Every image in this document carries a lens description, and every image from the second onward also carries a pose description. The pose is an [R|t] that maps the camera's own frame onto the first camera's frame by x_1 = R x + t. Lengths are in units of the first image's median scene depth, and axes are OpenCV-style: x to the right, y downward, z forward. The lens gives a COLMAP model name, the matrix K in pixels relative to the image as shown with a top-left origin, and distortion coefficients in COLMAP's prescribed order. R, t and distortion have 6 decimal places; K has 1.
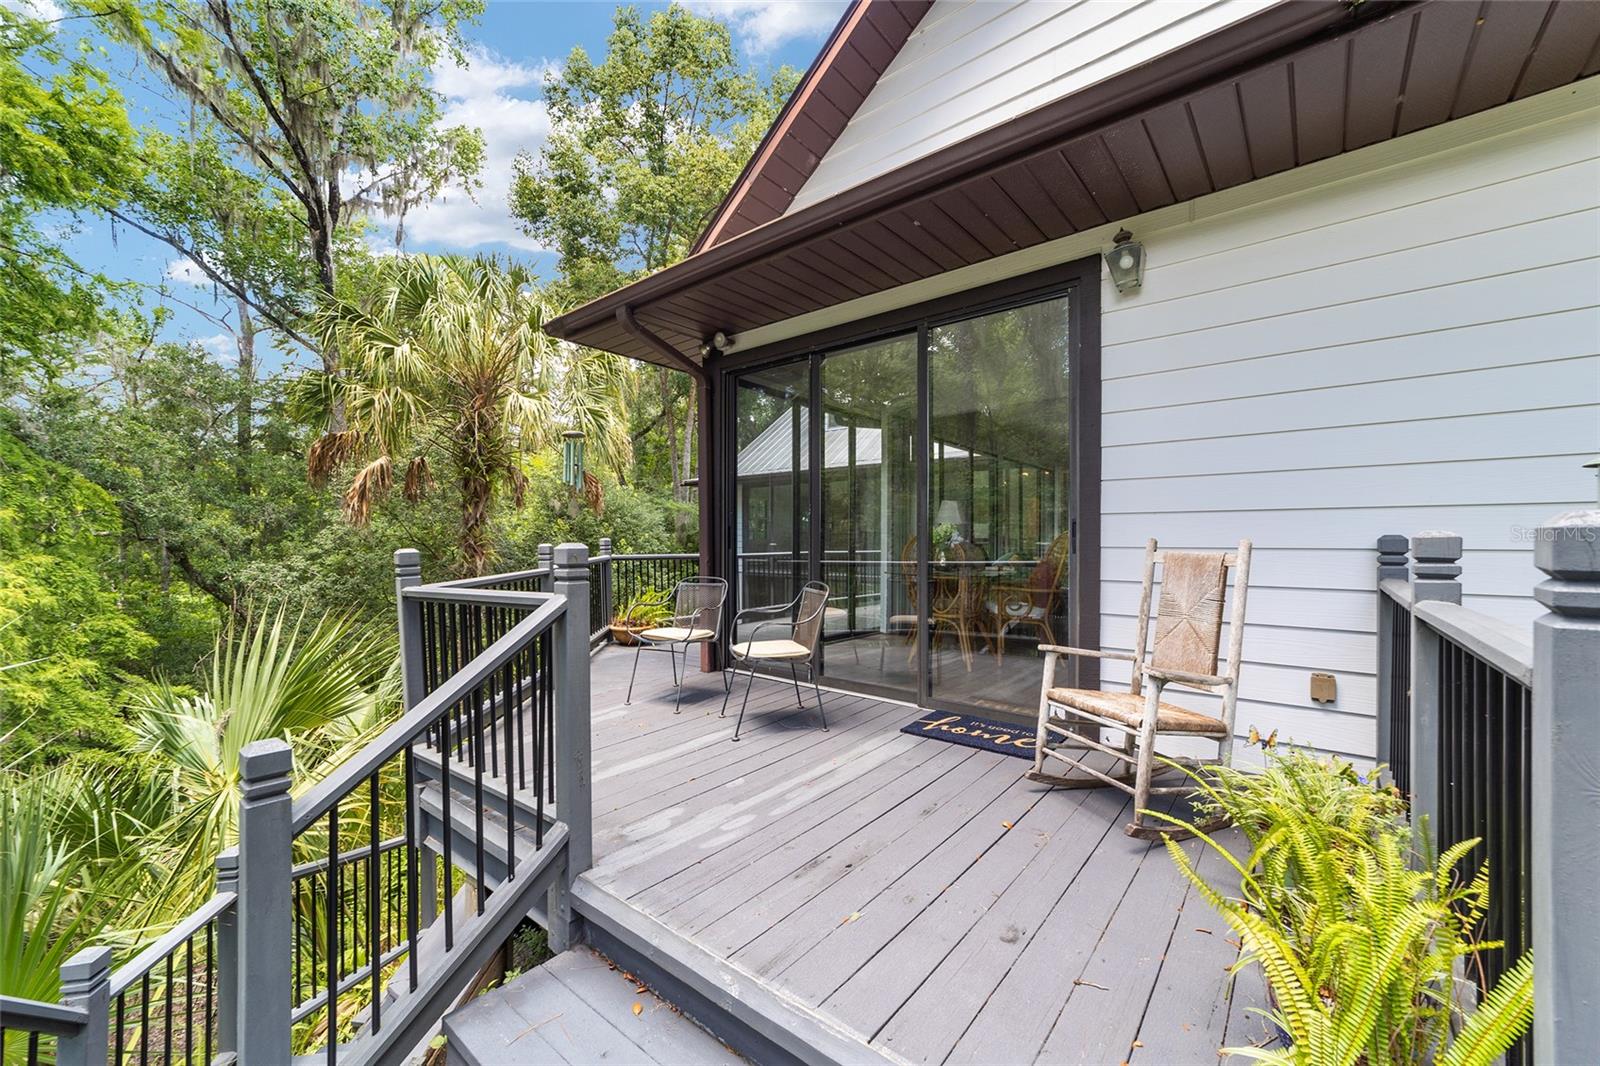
lens RADIAL K [[612.6, 0, 796.5], [0, 612.6, 539.5], [0, 0, 1]] dist [-0.022149, 0.012111]
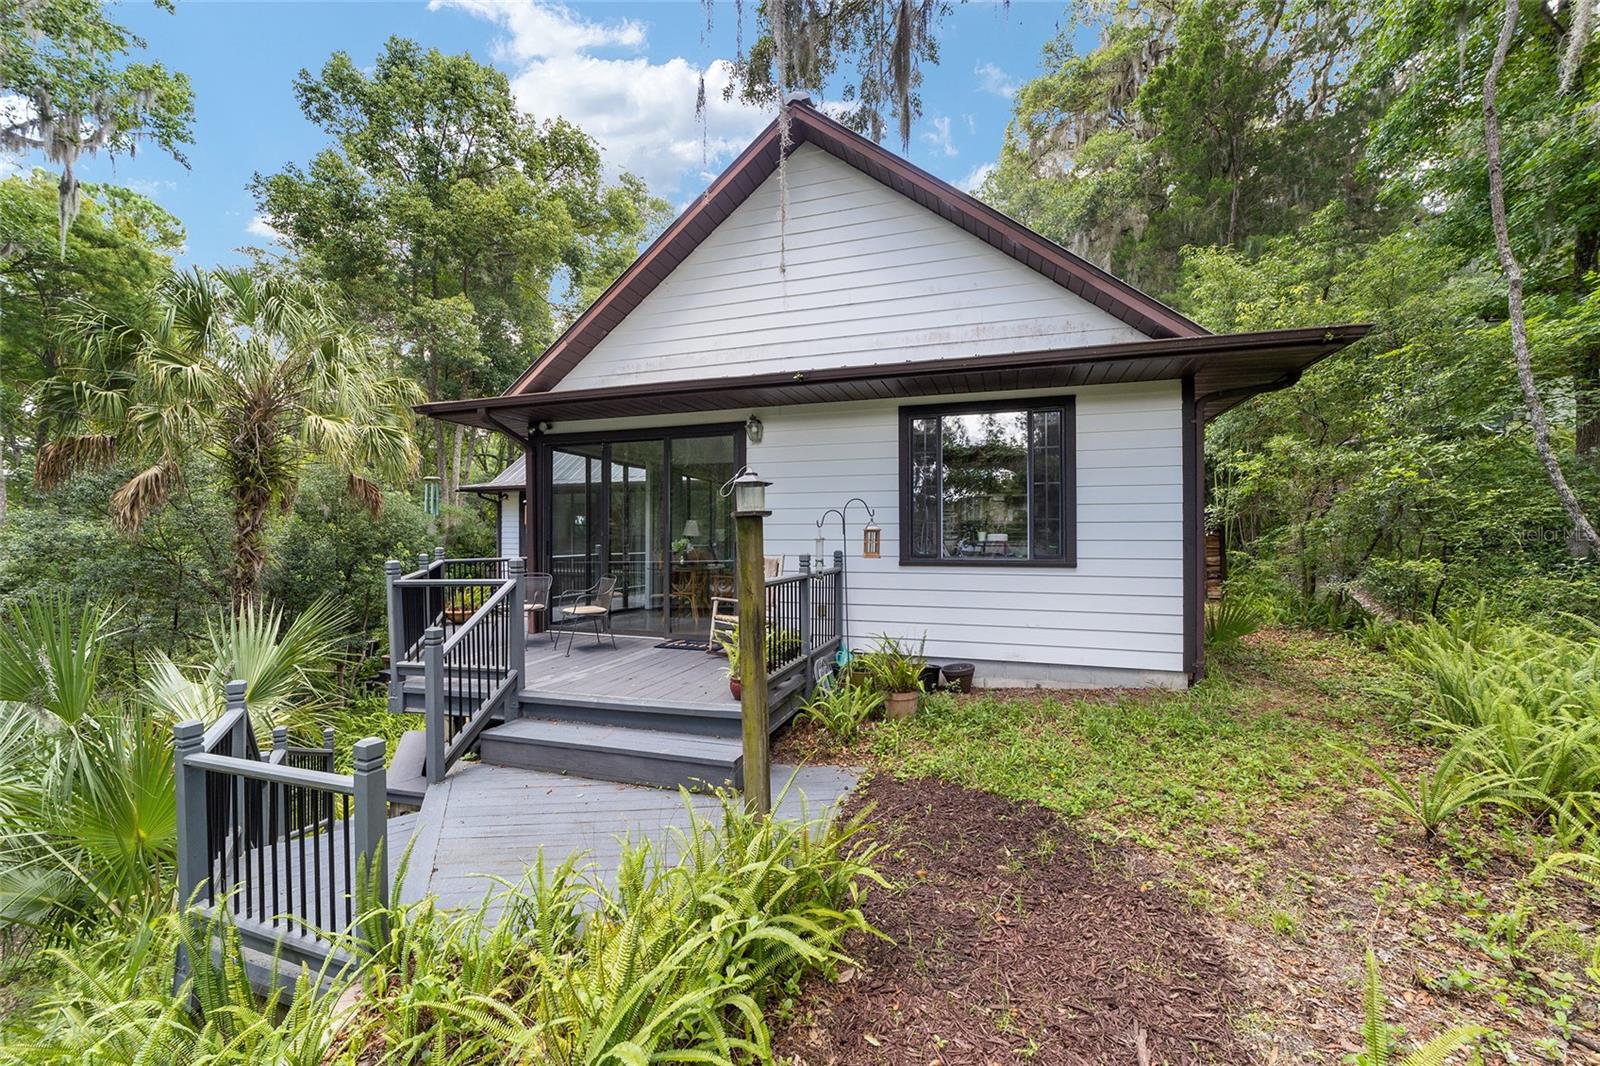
lens RADIAL K [[612.6, 0, 796.5], [0, 612.6, 539.5], [0, 0, 1]] dist [-0.022149, 0.012111]
pose [[0.930677, -0.000651, 0.365842, -0.058029], [-0.001048, 0.999990, 0.004444, -0.022249], [-0.365841, -0.004519, 0.930666, -0.466968]]
